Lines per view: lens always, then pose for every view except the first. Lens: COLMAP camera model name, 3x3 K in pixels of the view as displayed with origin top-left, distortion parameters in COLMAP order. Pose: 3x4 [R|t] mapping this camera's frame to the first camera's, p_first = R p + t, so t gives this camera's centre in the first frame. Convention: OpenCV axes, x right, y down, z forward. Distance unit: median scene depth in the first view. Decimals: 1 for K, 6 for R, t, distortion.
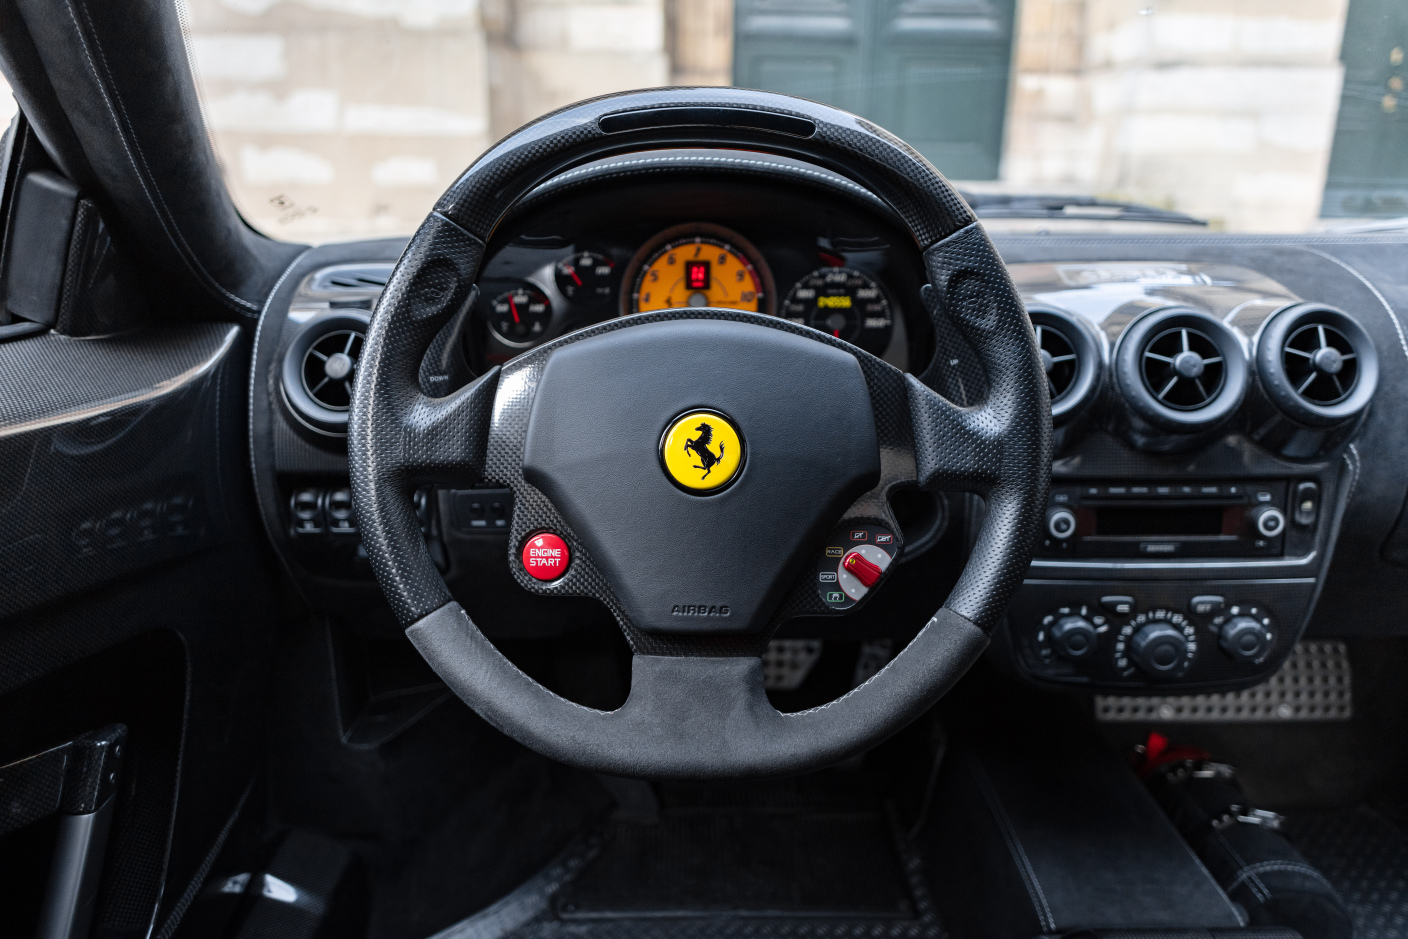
lens RADIAL K [[1013.2, 0, 707.3], [0, 1013.2, 466.2], [0, 0, 1]] dist [0.006368, 0.000932]
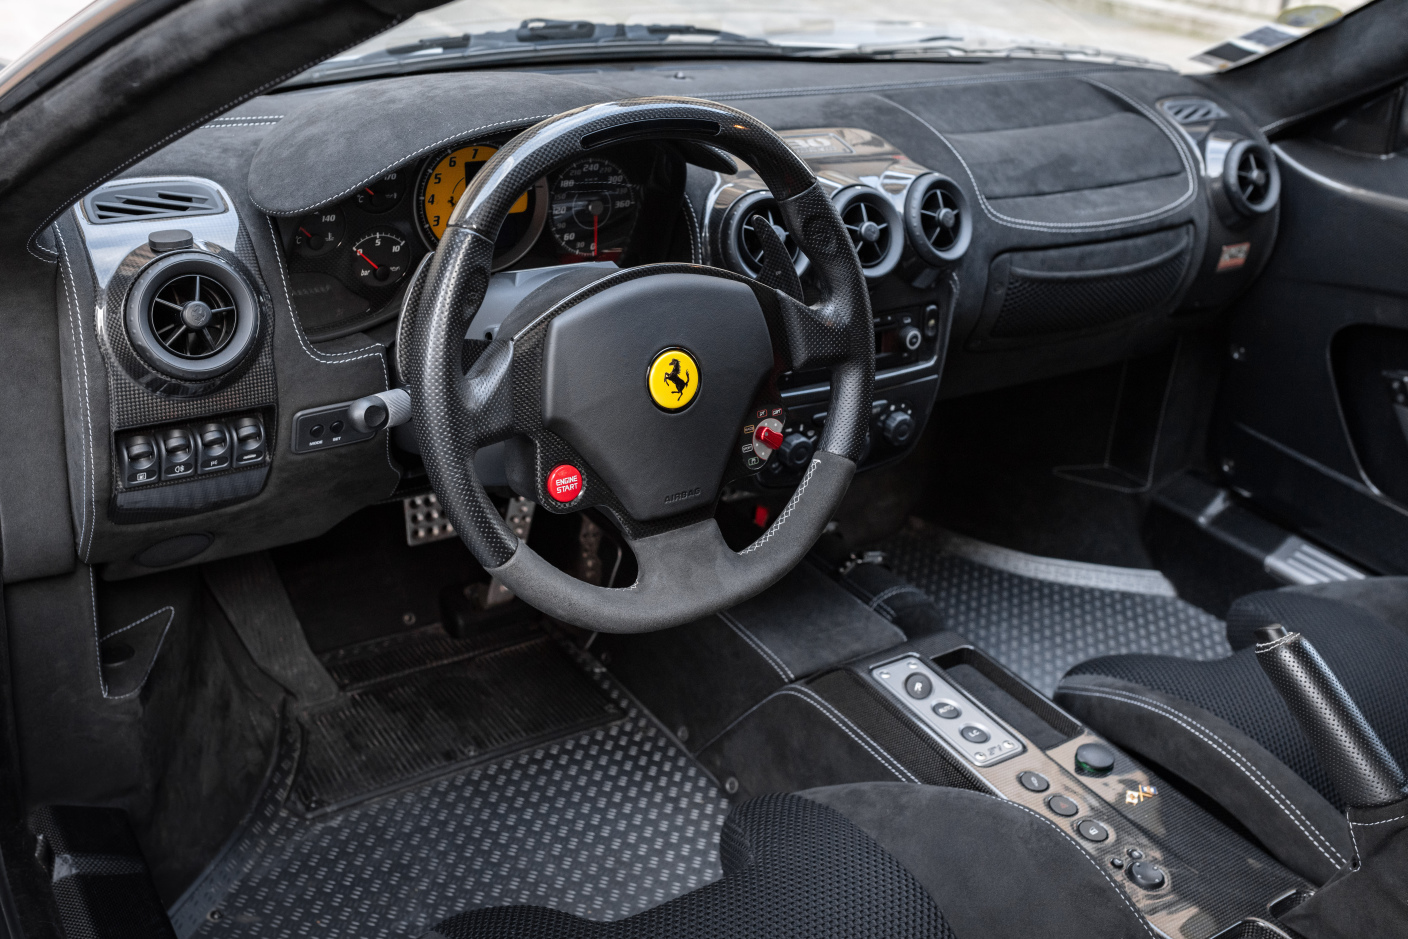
lens RADIAL K [[1445.8, 0, 680.0], [0, 1445.8, 312.2], [0, 0, 1]] dist [-0.004103, 0.007037]
pose [[0.836088, -0.126636, 0.533779, -0.696206], [0.068126, 0.989428, 0.128027, -0.240106], [-0.544349, -0.070677, 0.835876, -0.404121]]
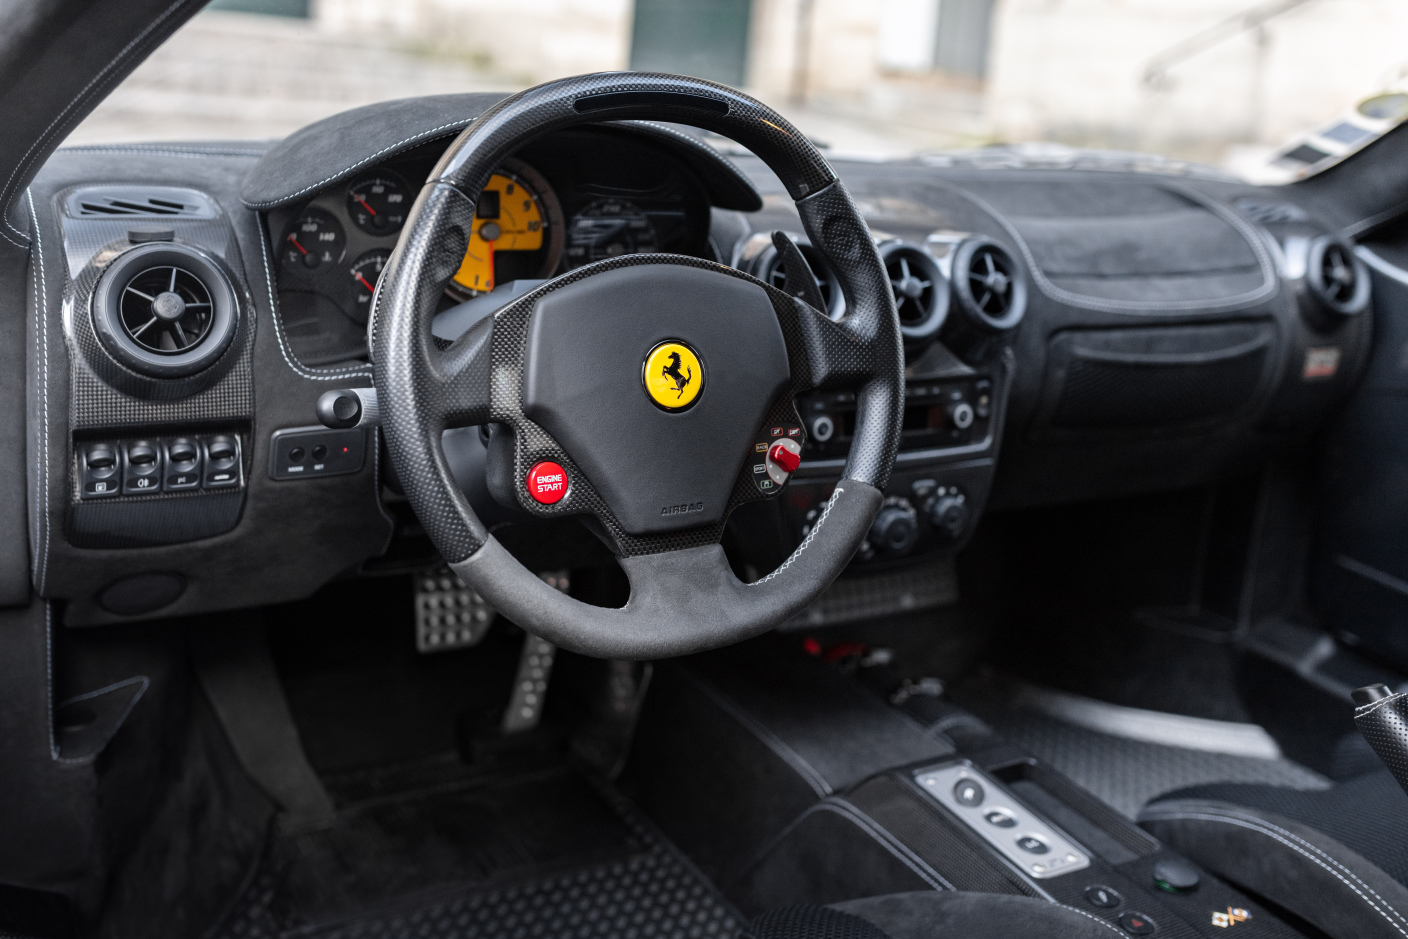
lens RADIAL K [[1445.8, 0, 680.0], [0, 1445.8, 312.2], [0, 0, 1]] dist [-0.004103, 0.007037]
pose [[0.870743, -0.025605, 0.491071, -0.584683], [0.055455, 0.997386, -0.046326, -0.006663], [-0.488601, 0.067571, 0.869887, -0.347240]]
